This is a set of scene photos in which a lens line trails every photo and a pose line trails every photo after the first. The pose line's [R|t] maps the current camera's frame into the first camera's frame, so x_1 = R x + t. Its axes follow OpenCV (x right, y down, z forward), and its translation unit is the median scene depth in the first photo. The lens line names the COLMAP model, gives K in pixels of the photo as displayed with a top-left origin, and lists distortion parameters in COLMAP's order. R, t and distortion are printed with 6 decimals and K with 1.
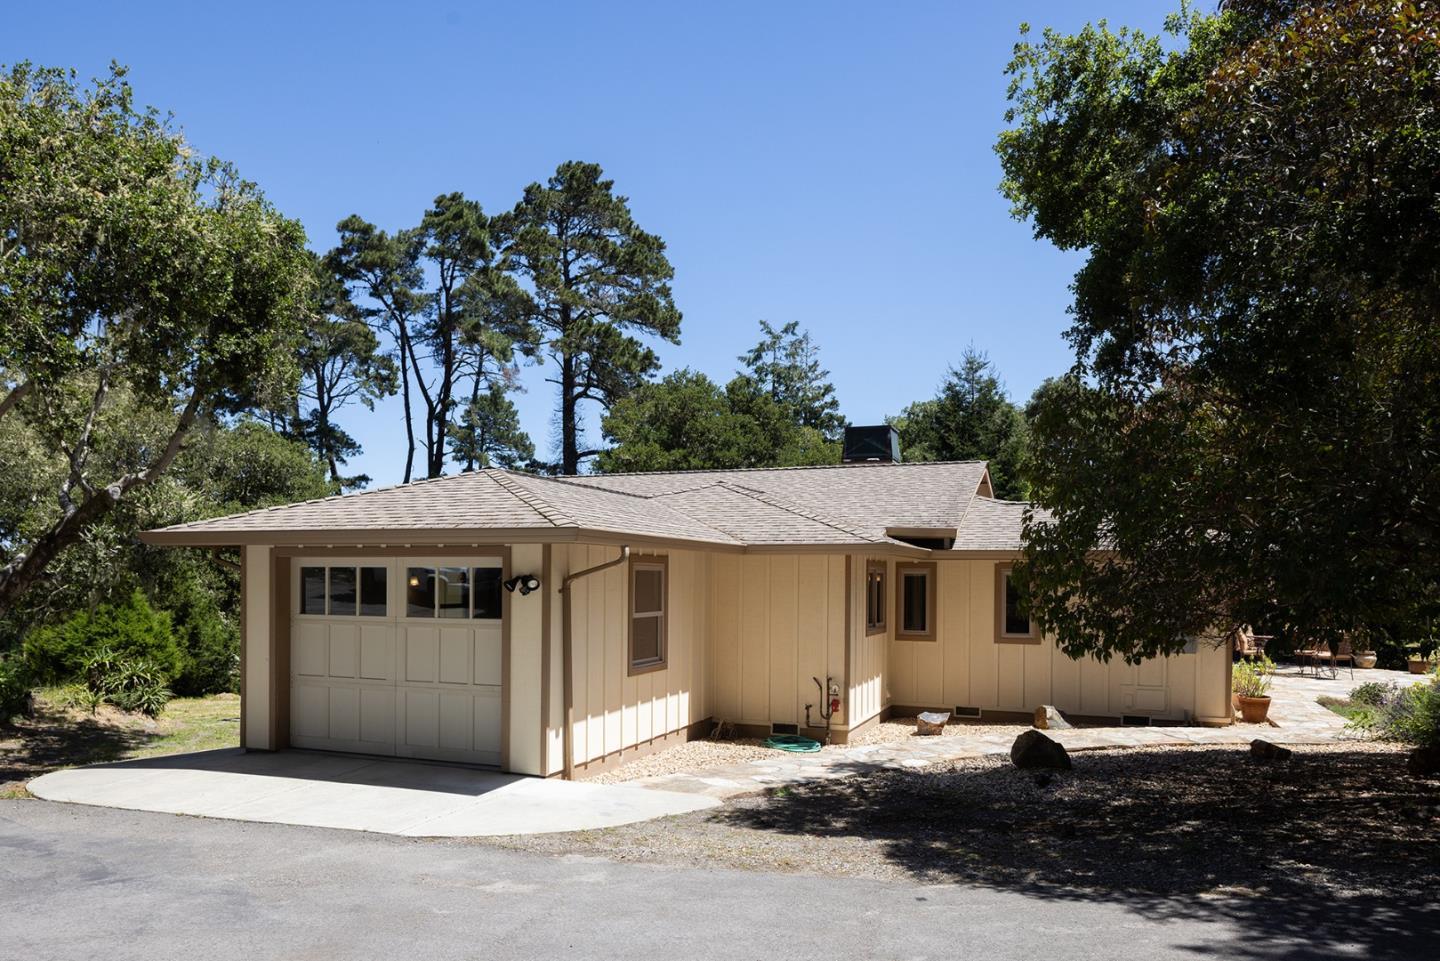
lens RADIAL K [[1048.4, 0, 700.9], [0, 1048.4, 512.2], [0, 0, 1]] dist [0.011586, 0.002105]
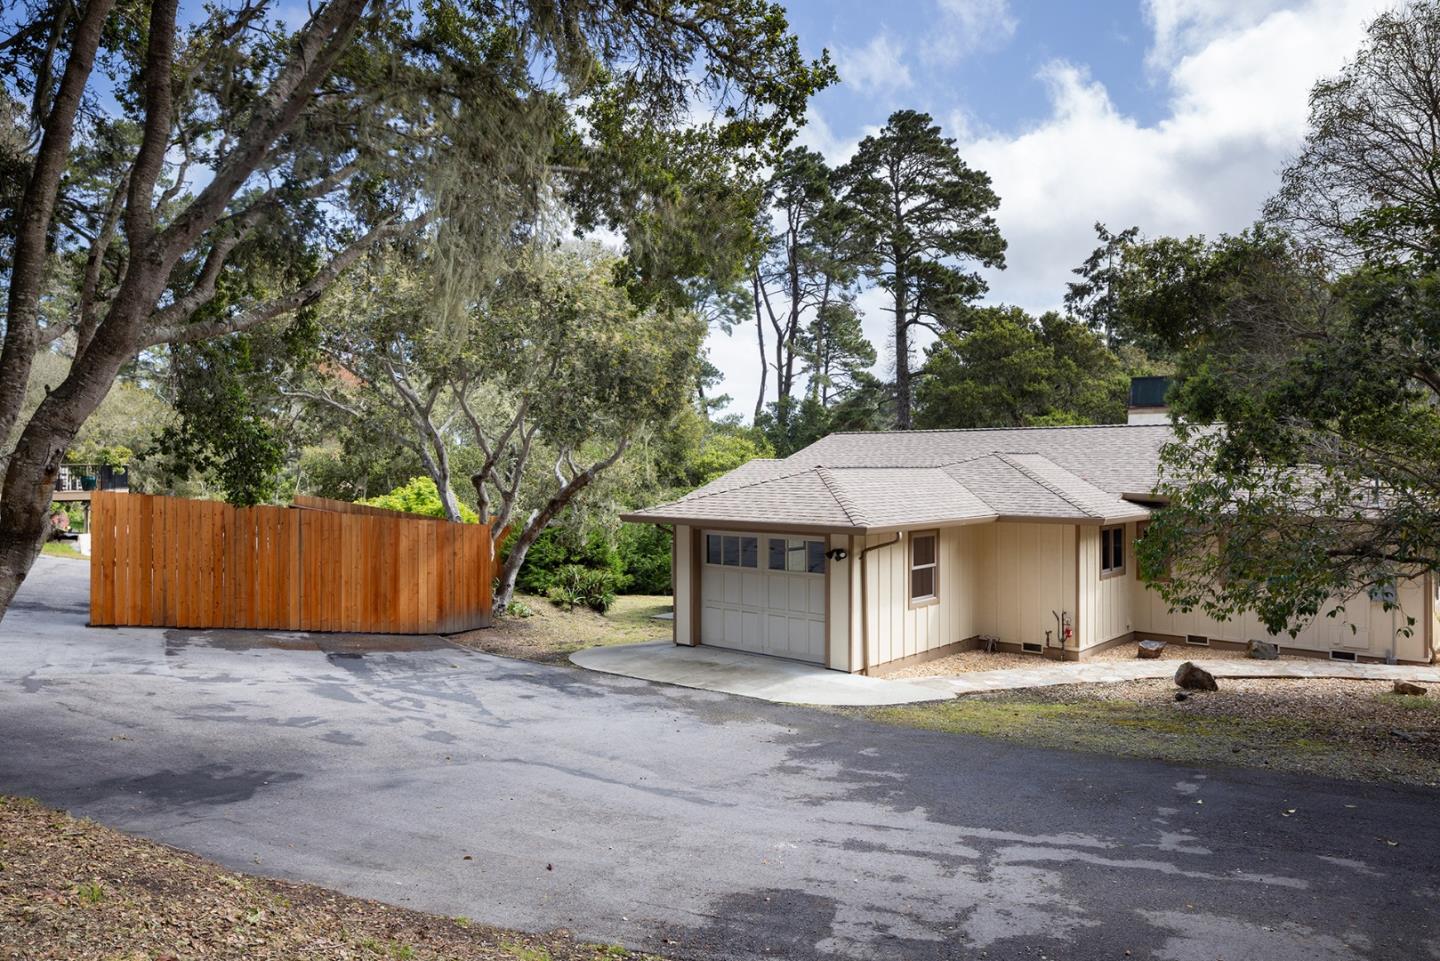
lens RADIAL K [[975.8, 0, 720.0], [0, 975.8, 456.1], [0, 0, 1]] dist [-0.002309, -0.002863]
pose [[0.950822, -0.000699, -0.309737, 0.011019], [0.013353, 0.999160, 0.038739, -0.012618], [0.309450, -0.040970, 0.950033, -0.042423]]
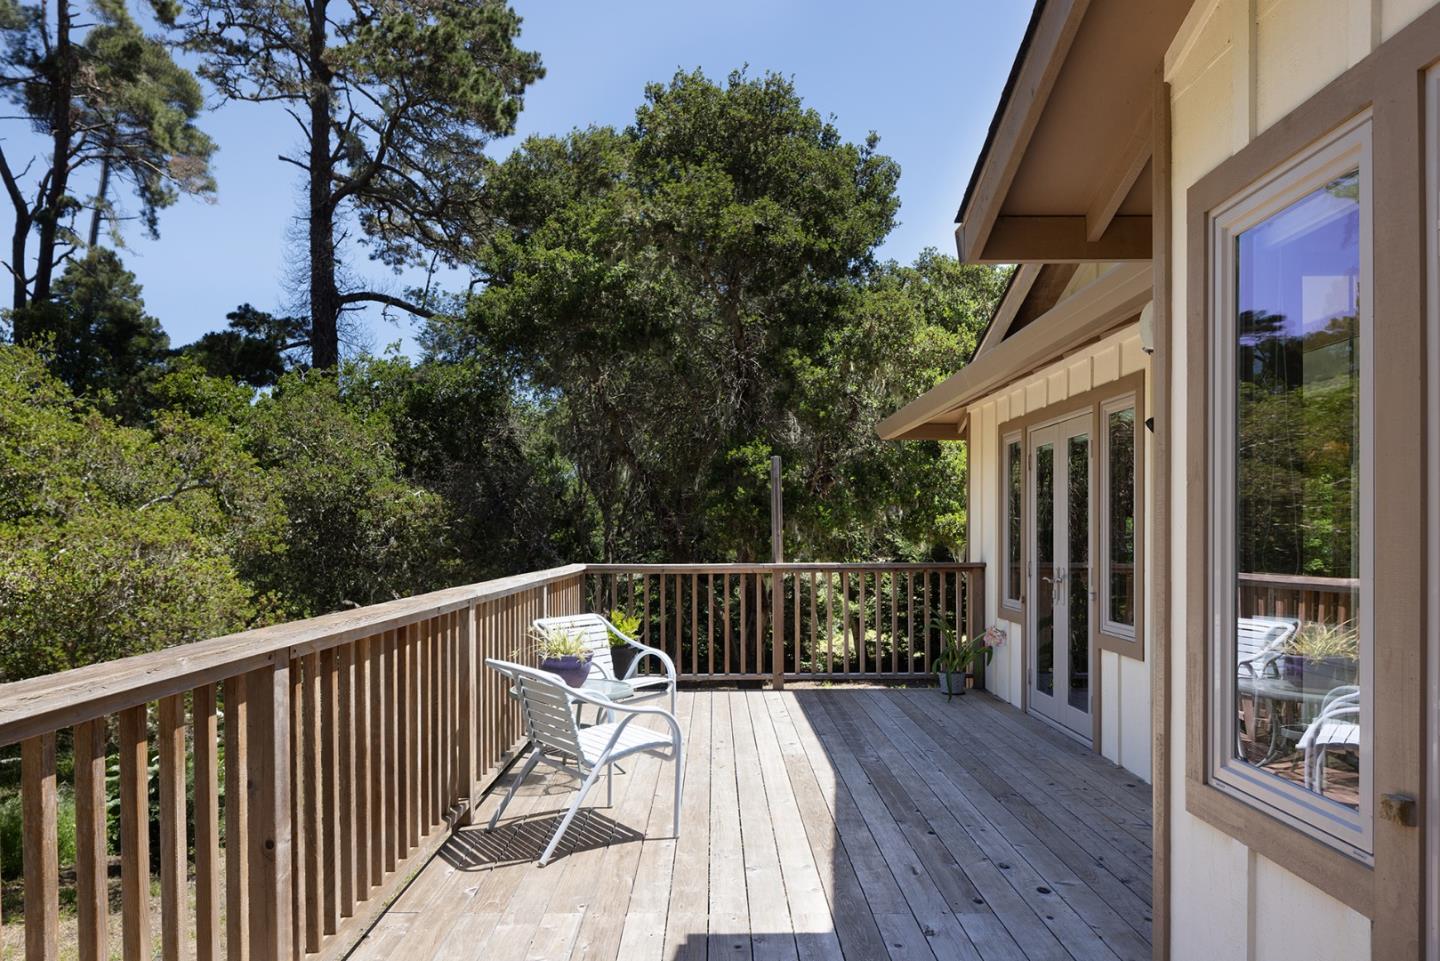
lens RADIAL K [[1048.4, 0, 700.9], [0, 1048.4, 512.2], [0, 0, 1]] dist [0.011586, 0.002105]
pose [[0.935037, 0.008893, 0.354439, -0.141195], [-0.022275, 0.999184, 0.033691, 0.039855], [-0.353850, -0.039398, 0.934472, 0.408554]]
